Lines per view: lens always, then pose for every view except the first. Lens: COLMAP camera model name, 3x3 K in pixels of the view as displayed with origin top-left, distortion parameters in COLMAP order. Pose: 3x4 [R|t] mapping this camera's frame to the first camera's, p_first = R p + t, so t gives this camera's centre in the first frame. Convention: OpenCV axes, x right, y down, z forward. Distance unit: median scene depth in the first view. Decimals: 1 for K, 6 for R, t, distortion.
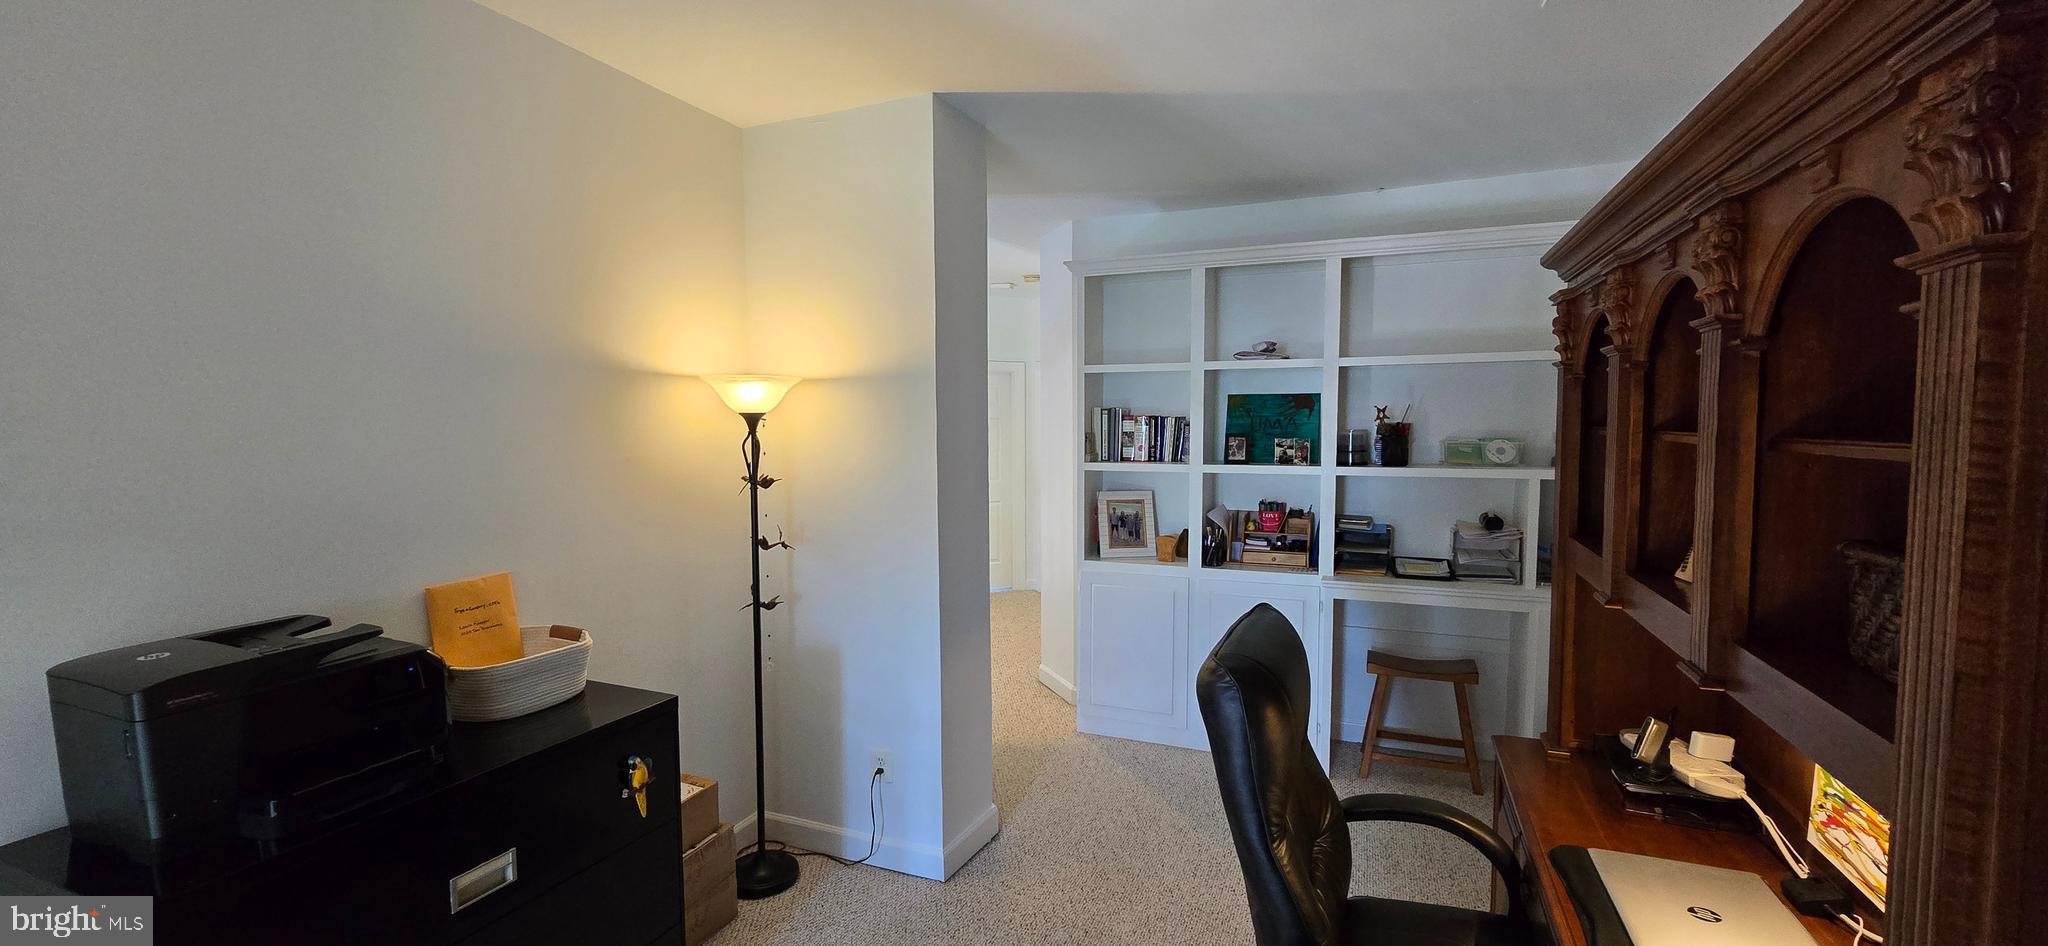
lens RADIAL K [[839.7, 0, 1014.0], [0, 839.7, 479.9], [0, 0, 1]] dist [-0.009644, 0.000519]
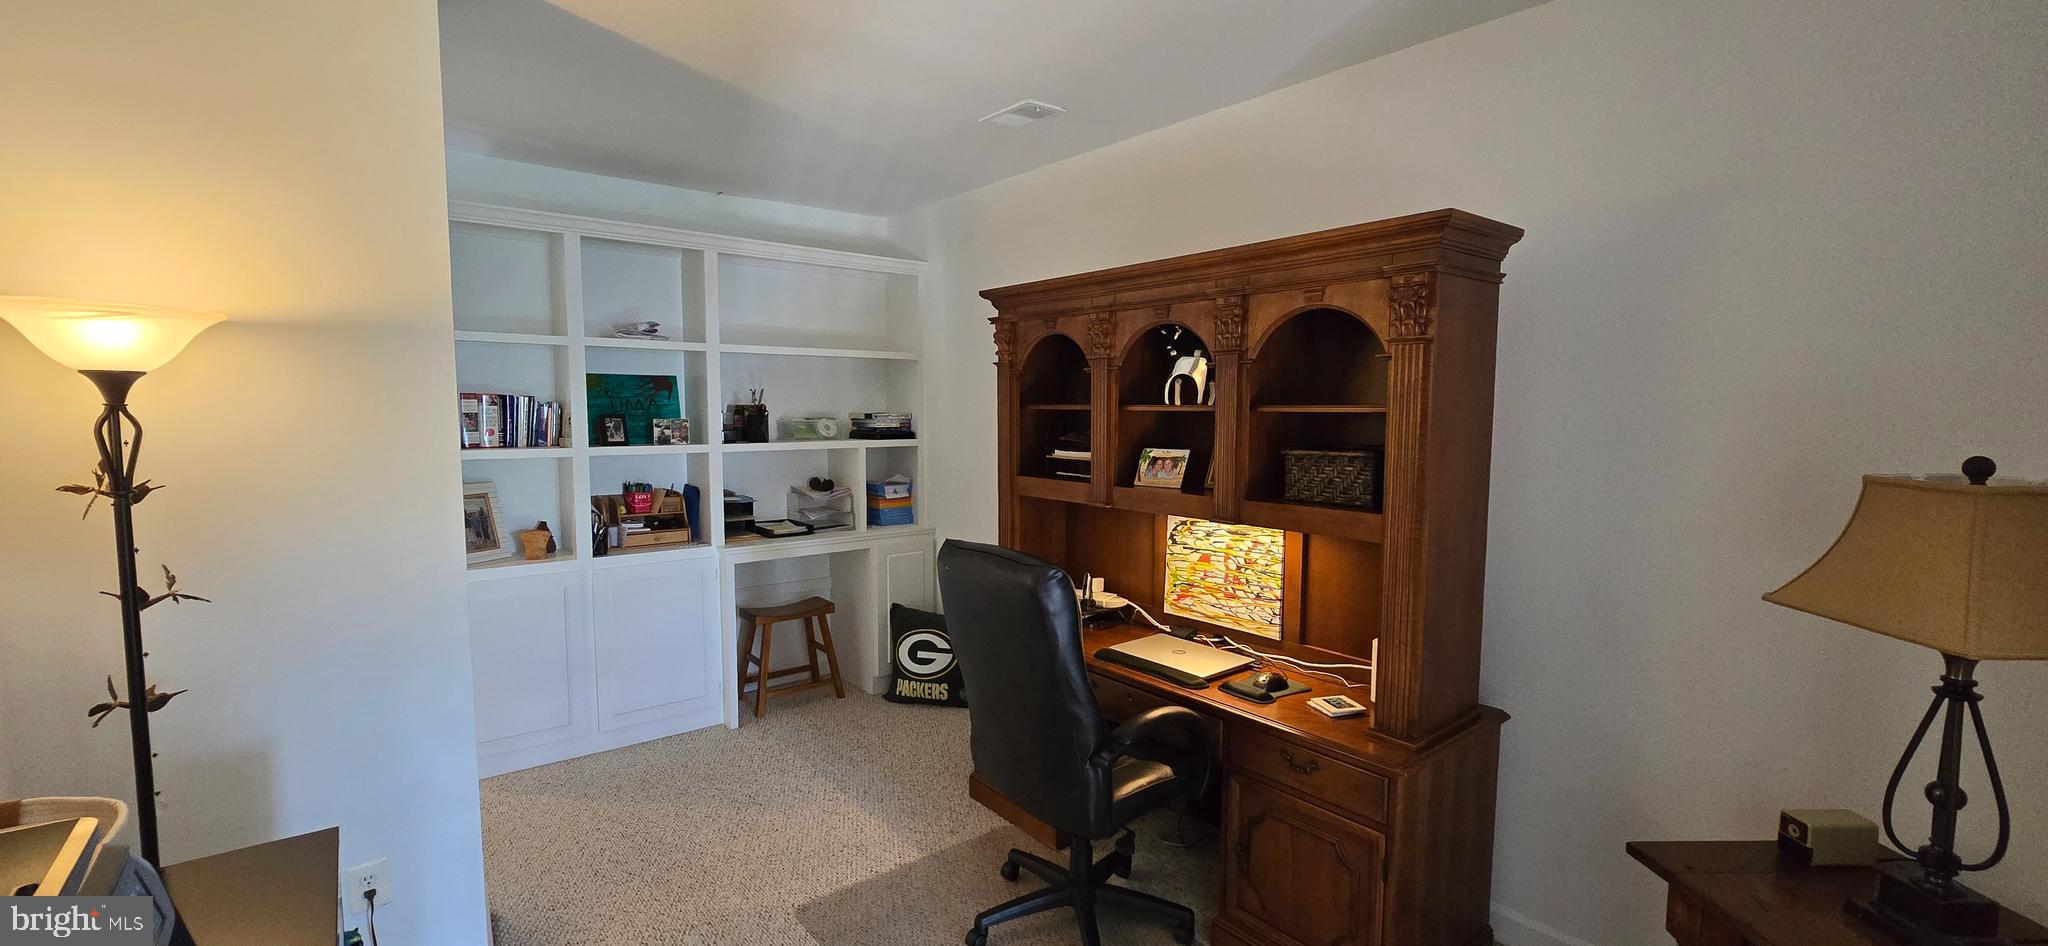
lens RADIAL K [[839.7, 0, 1014.0], [0, 839.7, 479.9], [0, 0, 1]] dist [-0.009644, 0.000519]
pose [[0.464899, -0.068344, 0.882722, -0.383130], [0.057613, 0.997238, 0.046868, 0.001388], [-0.883487, 0.029067, 0.467553, 0.147726]]
